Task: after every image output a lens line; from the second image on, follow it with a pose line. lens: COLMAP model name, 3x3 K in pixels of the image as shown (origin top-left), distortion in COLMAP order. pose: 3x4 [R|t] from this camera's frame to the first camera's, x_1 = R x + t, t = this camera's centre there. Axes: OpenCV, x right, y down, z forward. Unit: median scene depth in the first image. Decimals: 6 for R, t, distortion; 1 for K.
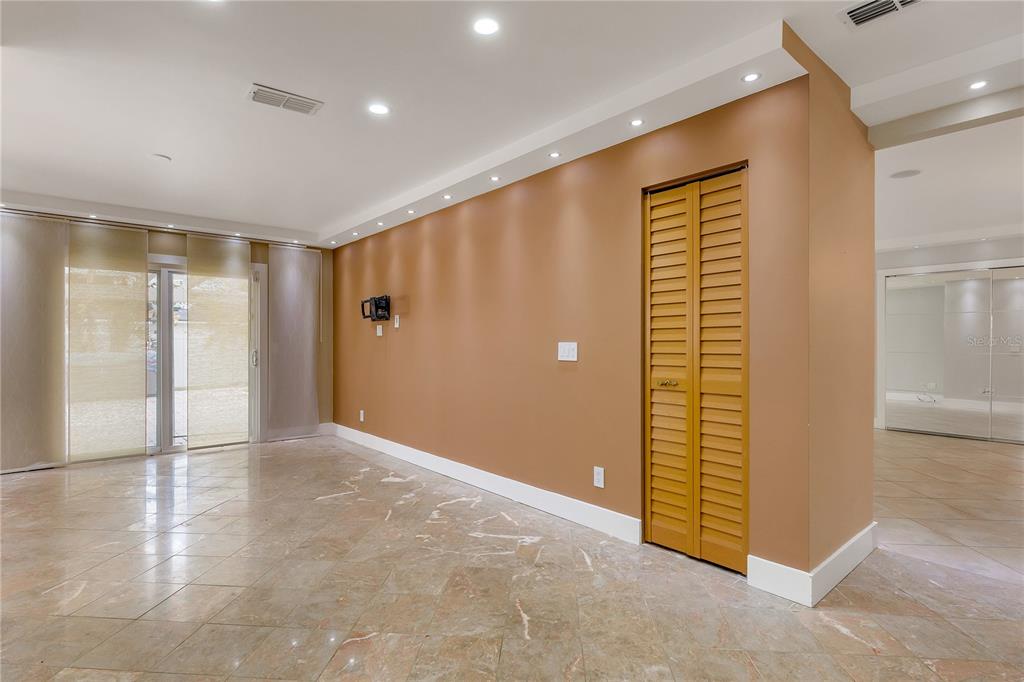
lens RADIAL K [[494.9, 0, 511.0], [0, 494.9, 341.3], [0, 0, 1]] dist [-0.000258, -0.000239]
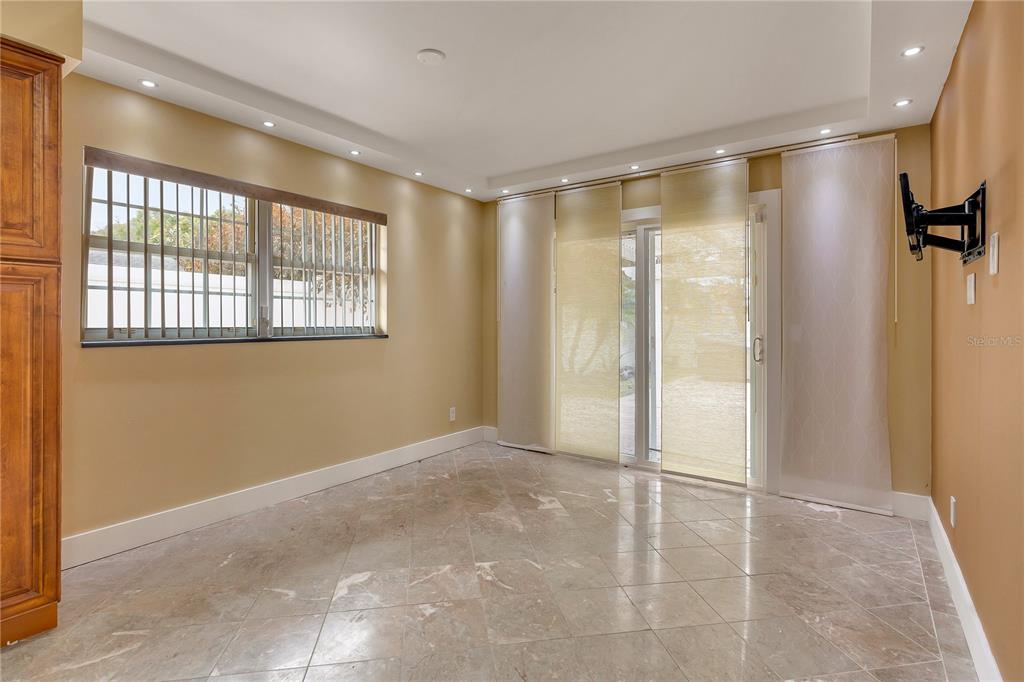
lens RADIAL K [[494.9, 0, 504.4], [0, 494.9, 322.6], [0, 0, 1]] dist [-0.000258, -0.000239]
pose [[0.240962, -0.002252, -0.970532, -0.007527], [-0.000344, 0.999997, -0.002406, 0.003823], [0.970534, 0.000913, 0.240960, 0.601272]]
